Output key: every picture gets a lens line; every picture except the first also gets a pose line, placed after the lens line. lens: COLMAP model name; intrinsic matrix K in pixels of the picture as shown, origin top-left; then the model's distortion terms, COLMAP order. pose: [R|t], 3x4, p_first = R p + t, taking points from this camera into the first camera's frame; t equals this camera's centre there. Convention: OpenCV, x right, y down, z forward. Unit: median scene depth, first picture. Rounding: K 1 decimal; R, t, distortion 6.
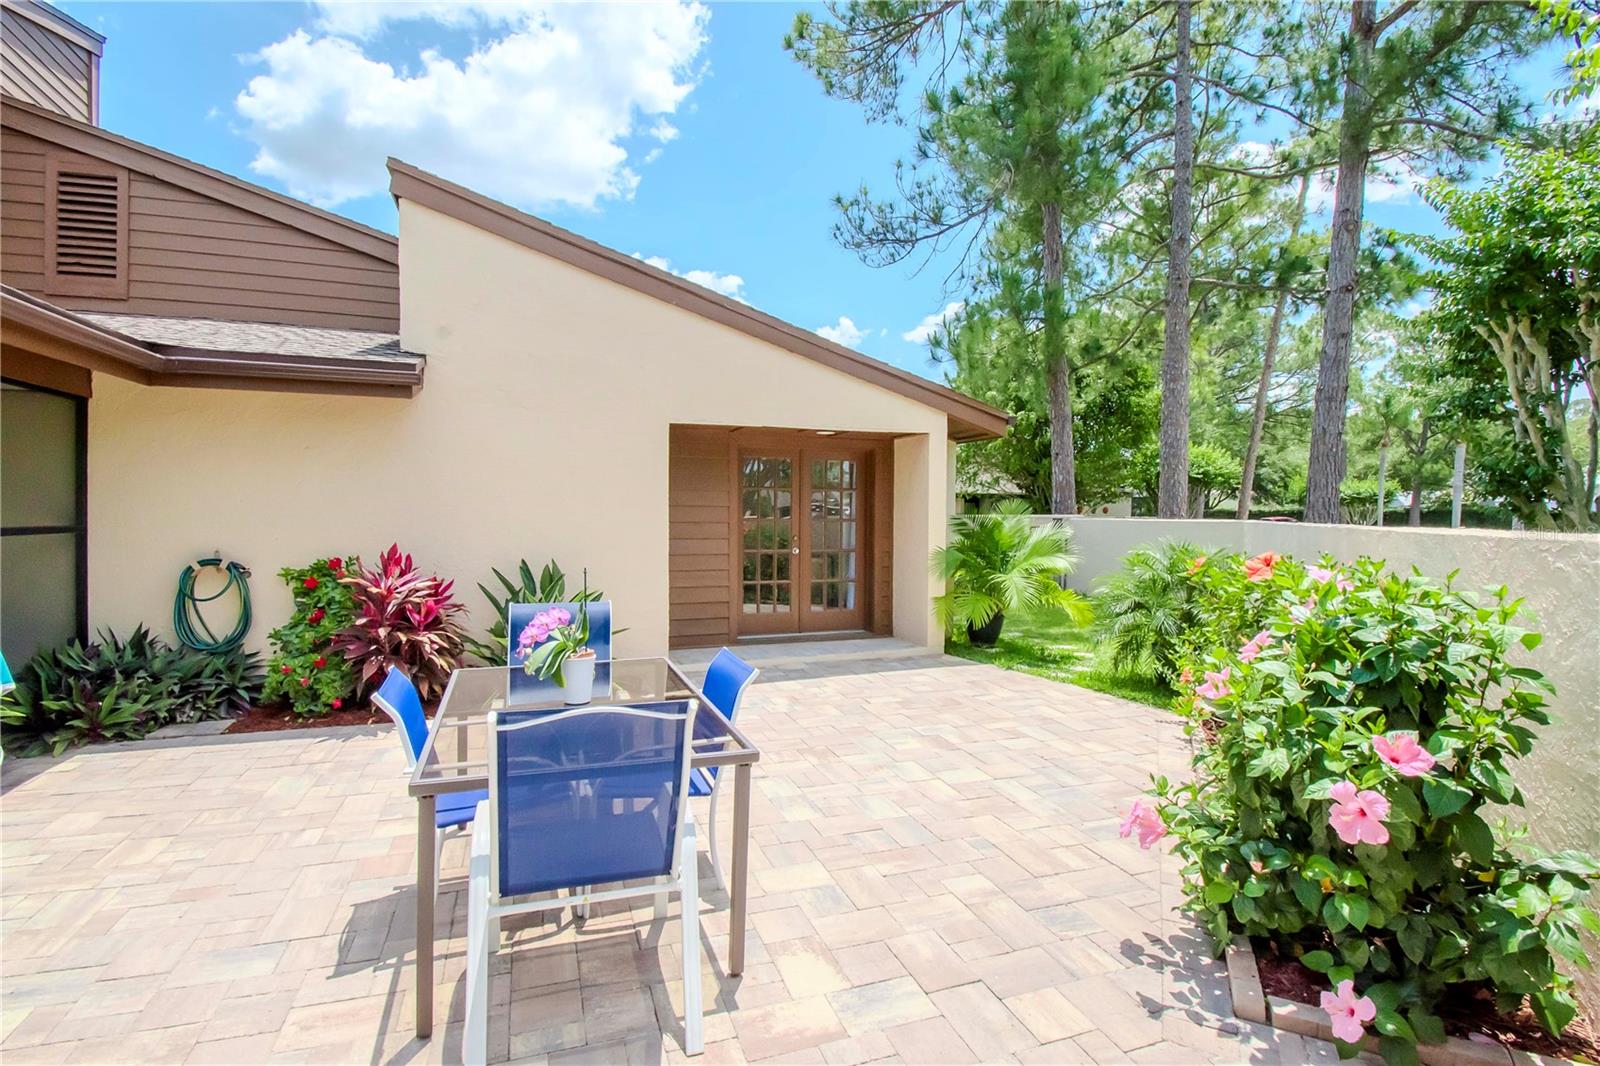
lens RADIAL K [[718.3, 0, 805.0], [0, 718.3, 539.0], [0, 0, 1]] dist [-0.002925, -0.000107]
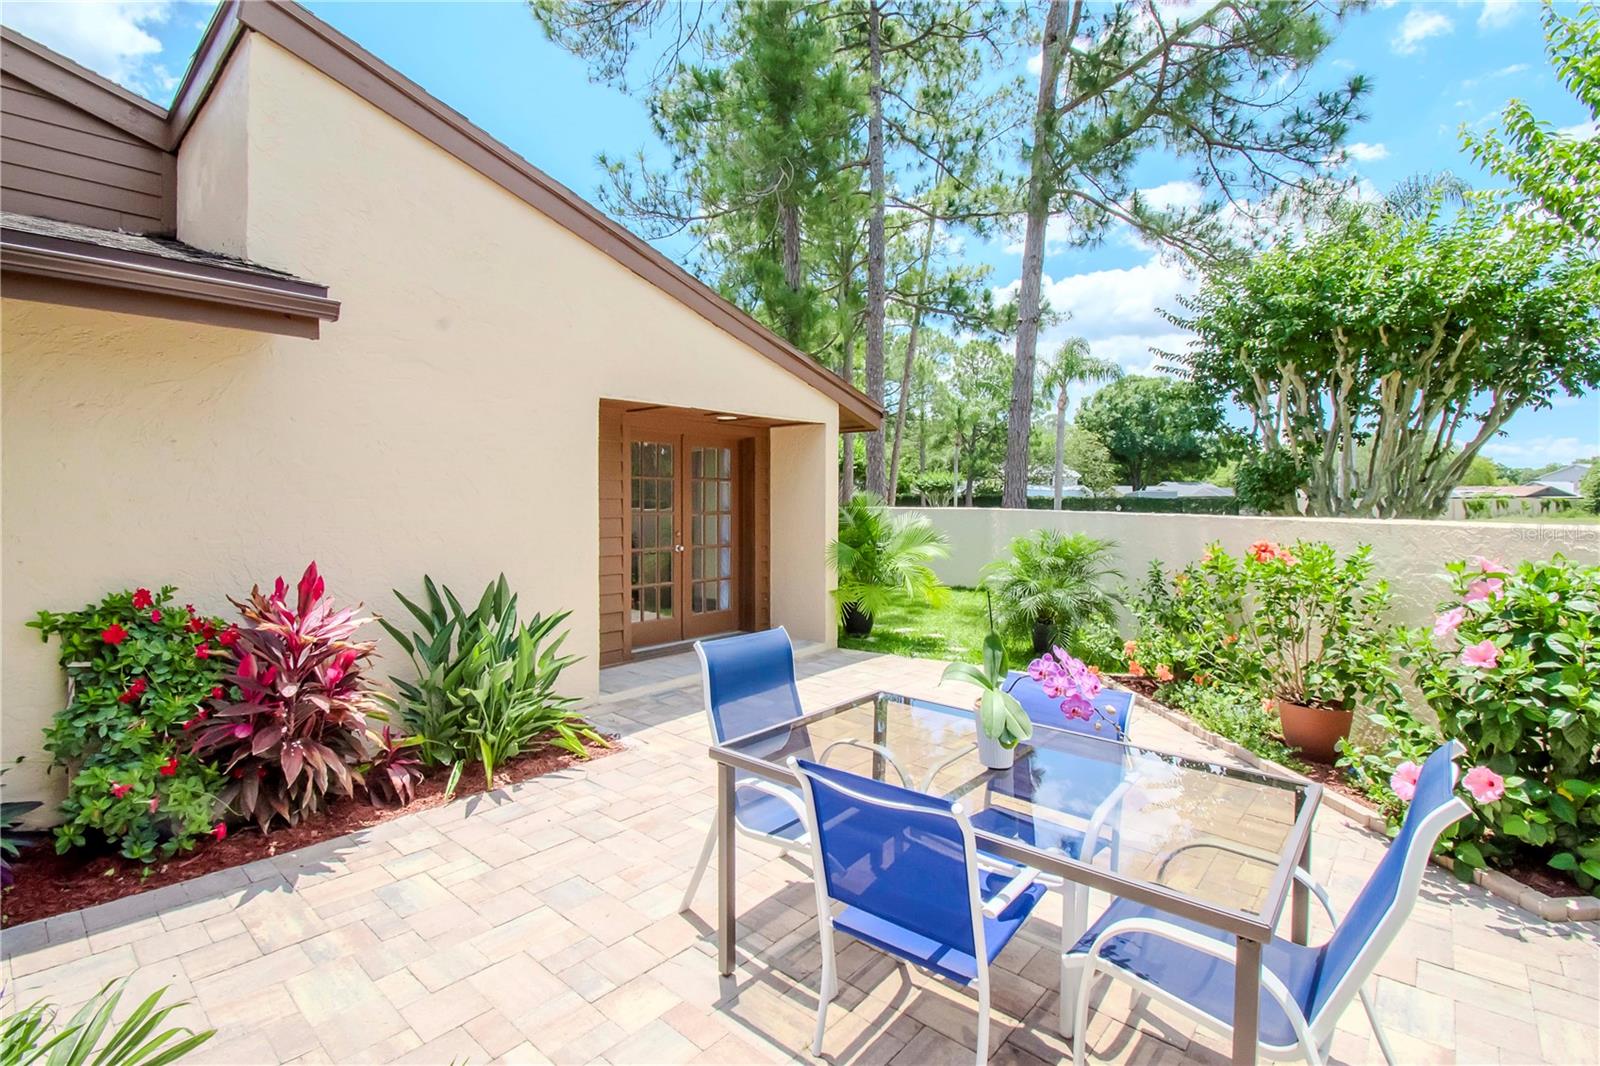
lens RADIAL K [[721.2, 0, 818.2], [0, 721.2, 516.6], [0, 0, 1]] dist [0.016379, -0.023367]
pose [[0.885217, -0.013545, 0.464981, -0.268003], [0.019439, 0.999780, -0.007884, -0.011952], [-0.464772, 0.016018, 0.885286, 0.123590]]
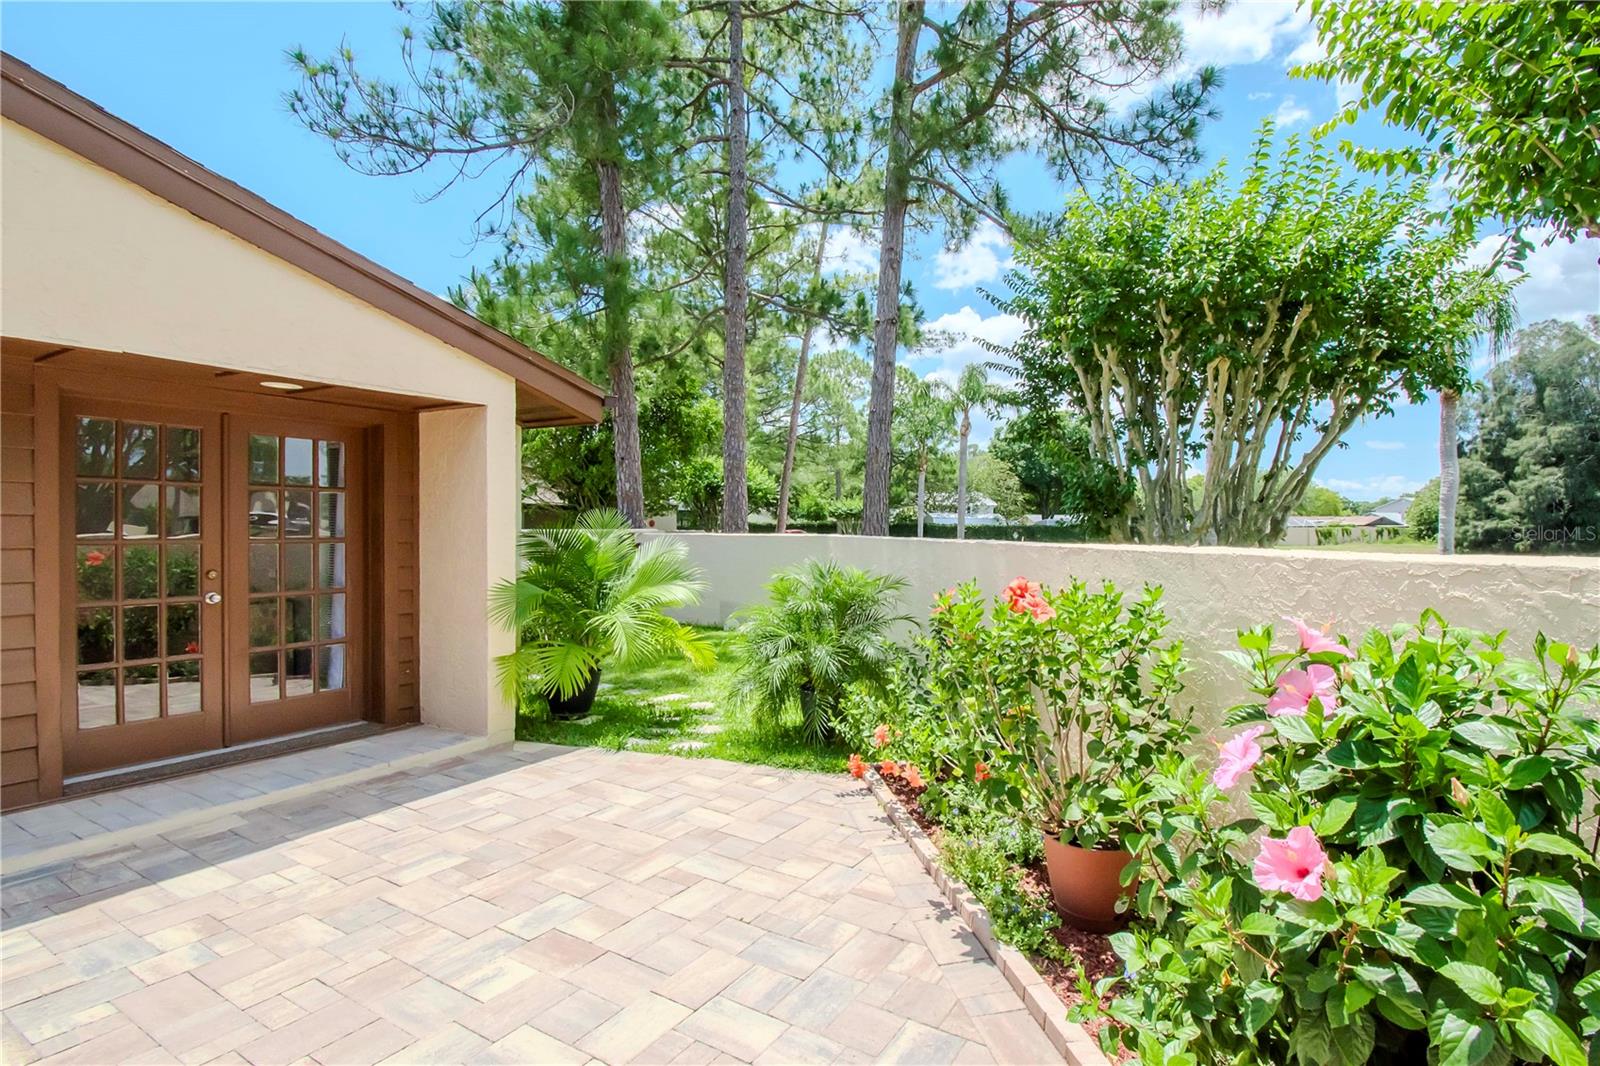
lens RADIAL K [[762.0, 0, 902.3], [0, 762.0, 534.4], [0, 0, 1]] dist [0.019738, -0.021368]
pose [[0.752281, -0.007225, 0.658803, -0.000624], [0.024090, 0.999573, -0.016546, -0.009305], [-0.658402, 0.028317, 0.752133, 0.210952]]
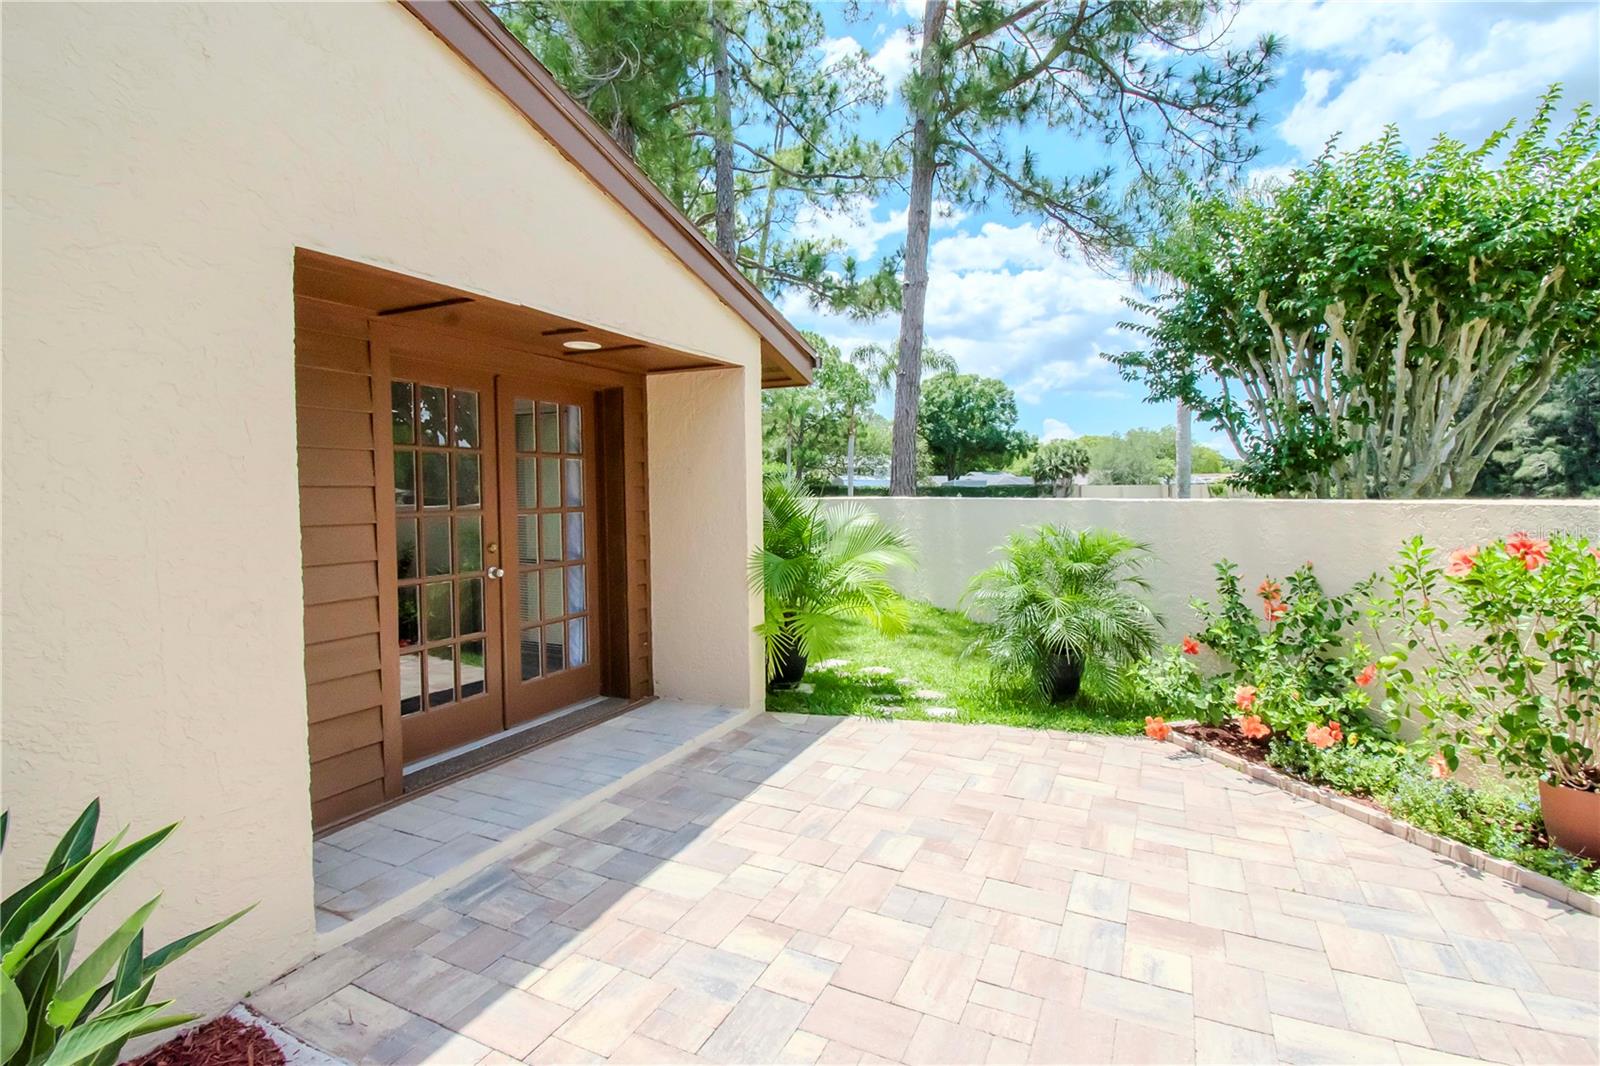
lens RADIAL K [[743.8, 0, 871.1], [0, 743.8, 515.4], [0, 0, 1]] dist [0.000959, -0.000140]
pose [[0.710696, -0.035515, 0.702603, -0.188312], [0.039424, 0.999166, 0.010628, -0.018796], [-0.702394, 0.020146, 0.711503, 0.421284]]
